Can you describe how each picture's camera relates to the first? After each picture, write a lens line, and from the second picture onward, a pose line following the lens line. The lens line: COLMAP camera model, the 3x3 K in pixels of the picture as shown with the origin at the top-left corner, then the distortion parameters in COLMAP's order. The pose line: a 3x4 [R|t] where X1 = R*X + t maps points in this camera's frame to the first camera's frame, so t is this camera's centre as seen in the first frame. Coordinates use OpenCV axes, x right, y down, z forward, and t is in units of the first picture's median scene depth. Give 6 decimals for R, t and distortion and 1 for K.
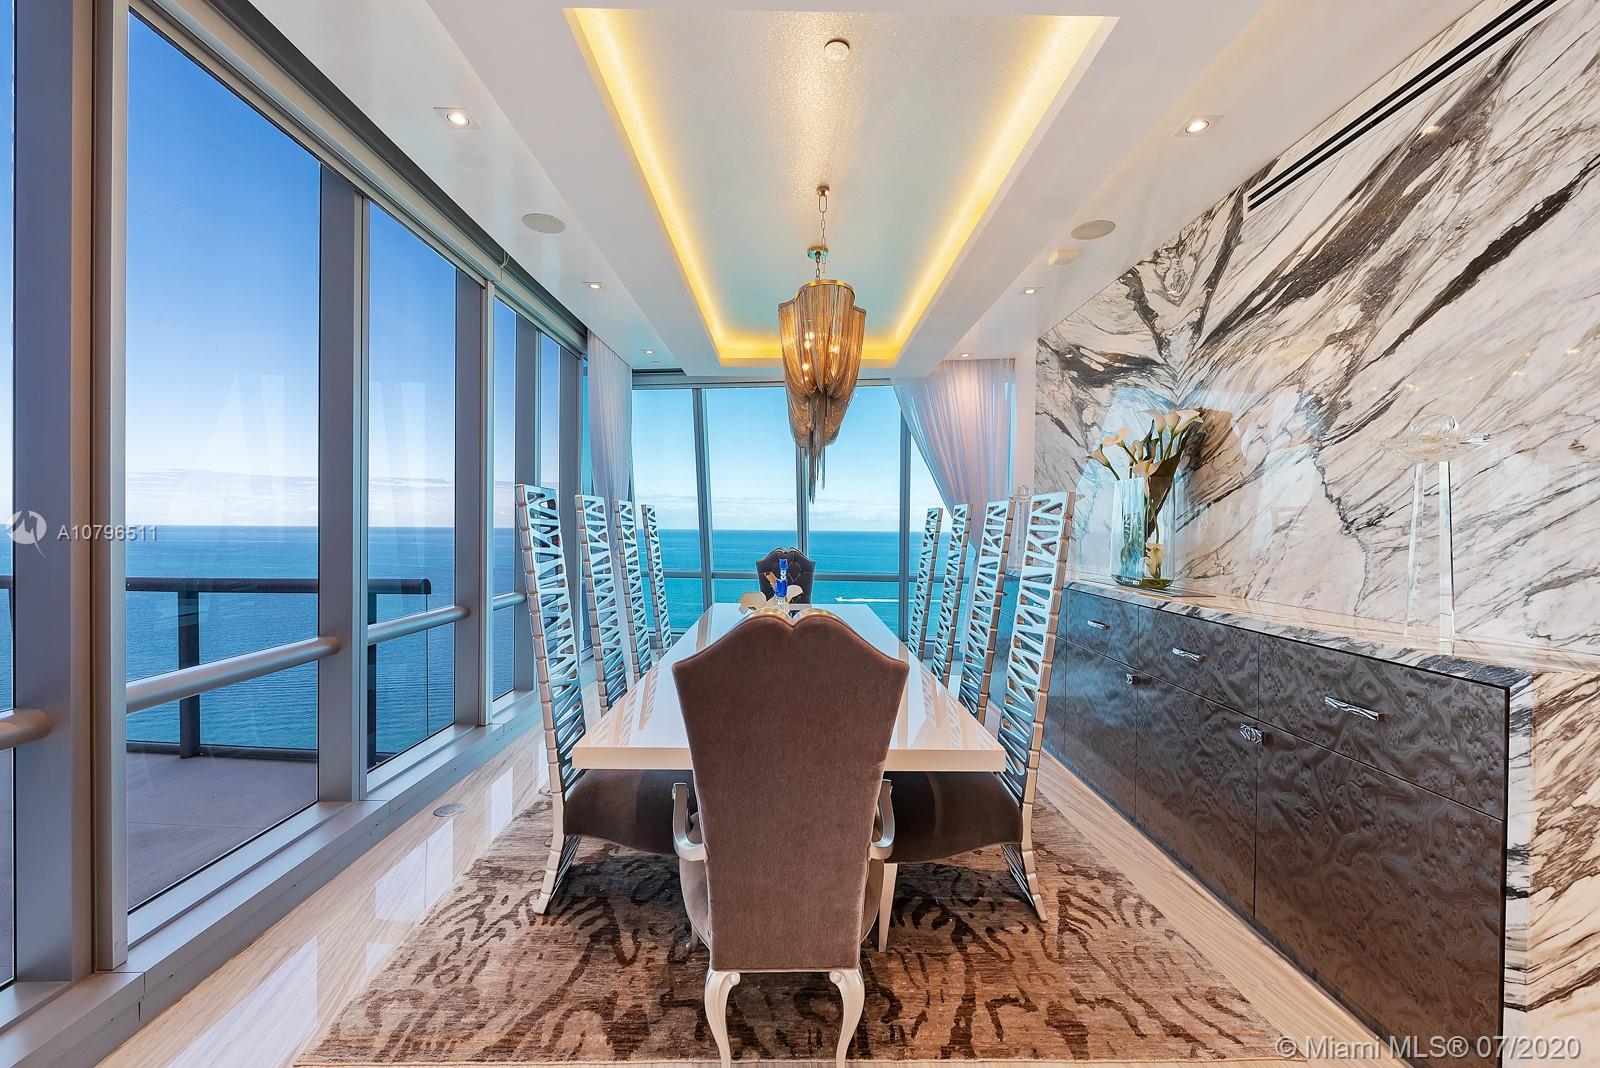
lens RADIAL K [[649.9, 0, 800.0], [0, 649.9, 534.0], [0, 0, 1]] dist [-0.001747, -0.001094]
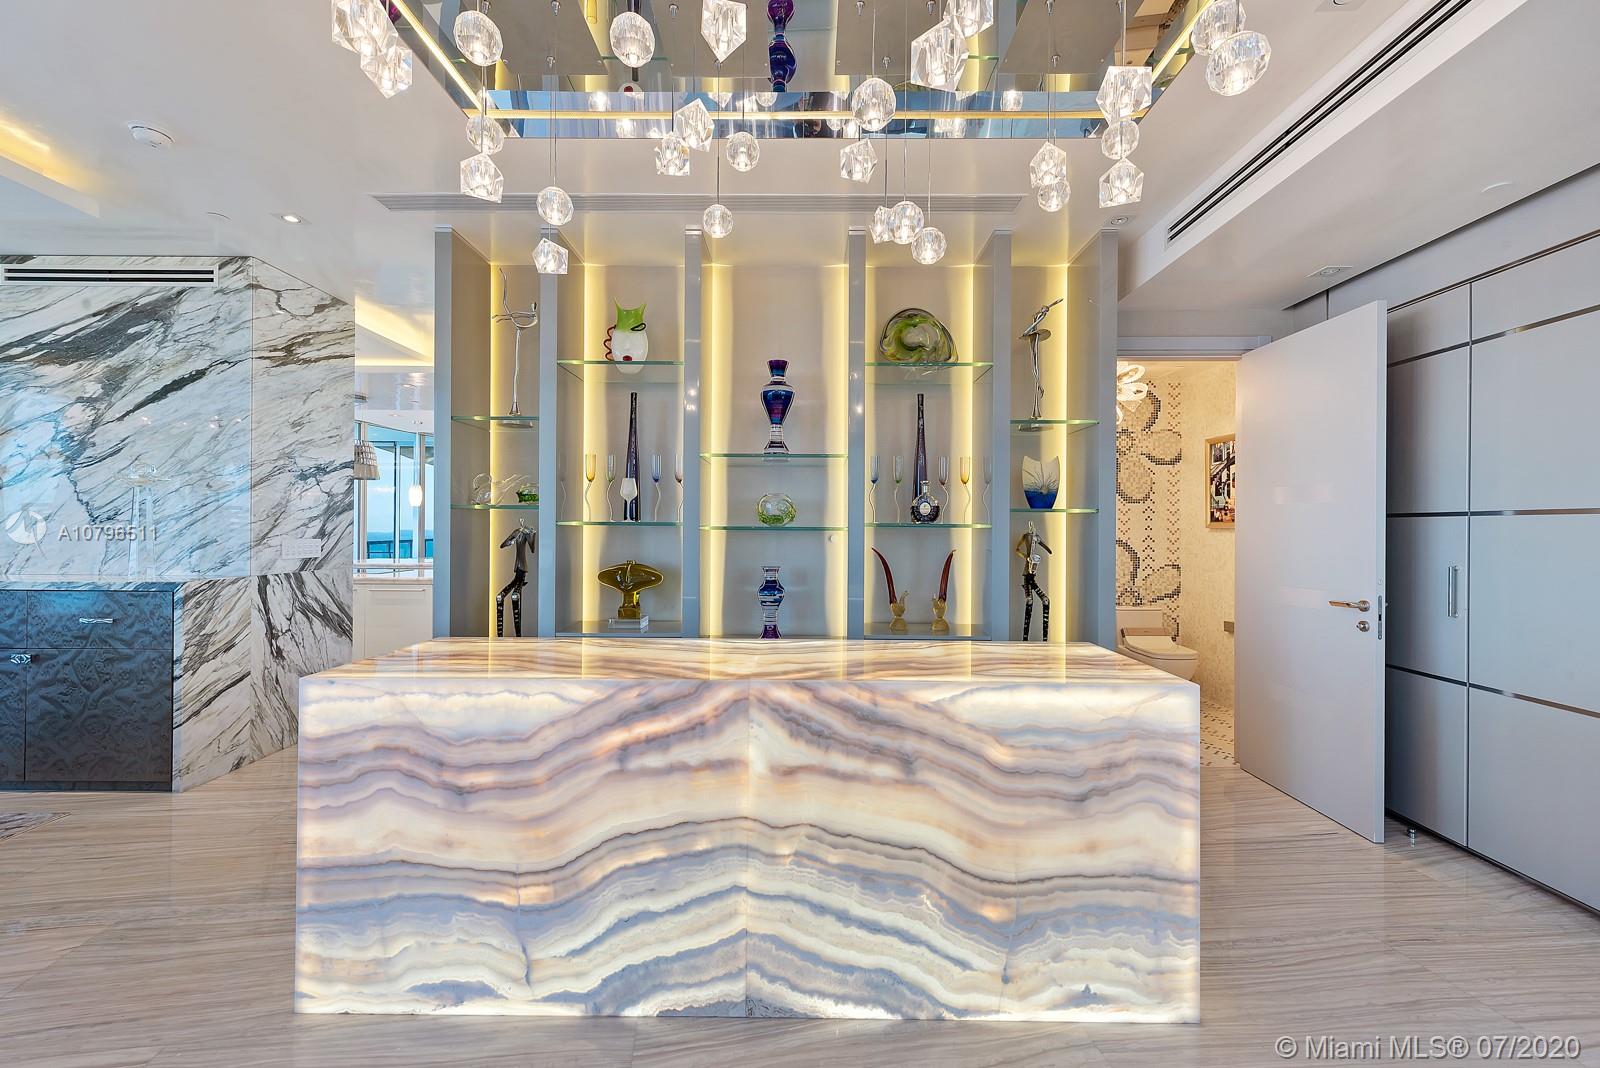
lens RADIAL K [[683.1, 0, 834.6], [0, 683.1, 527.4], [0, 0, 1]] dist [0.004993, -0.000038]
pose [[0.048453, -0.004528, 0.998815, -0.896404], [0.004392, 0.999981, 0.004320, 0.008533], [-0.998816, 0.004178, 0.048472, -1.070756]]
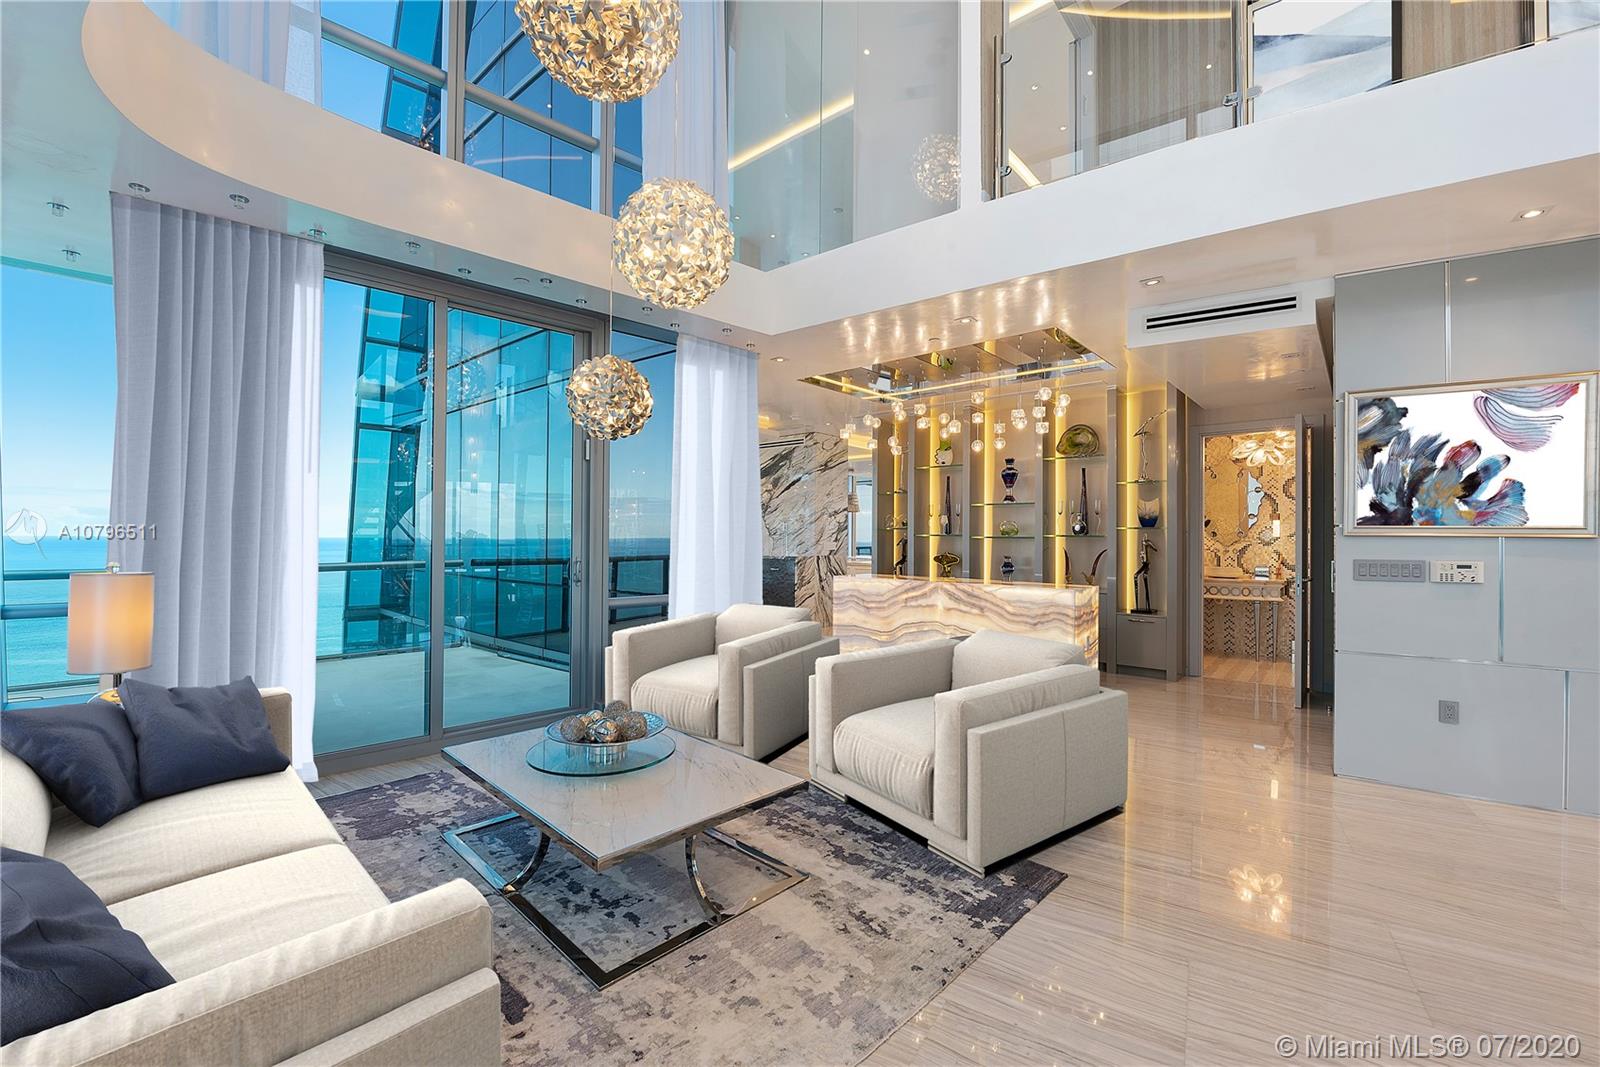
lens RADIAL K [[683.1, 0, 834.6], [0, 683.1, 526.9], [0, 0, 1]] dist [0.004993, -0.000038]
pose [[0.635699, 0.006833, 0.771907, -2.843437], [0.006147, 0.999884, -0.013913, 0.006119], [-0.771913, 0.013589, 0.635583, -2.648092]]
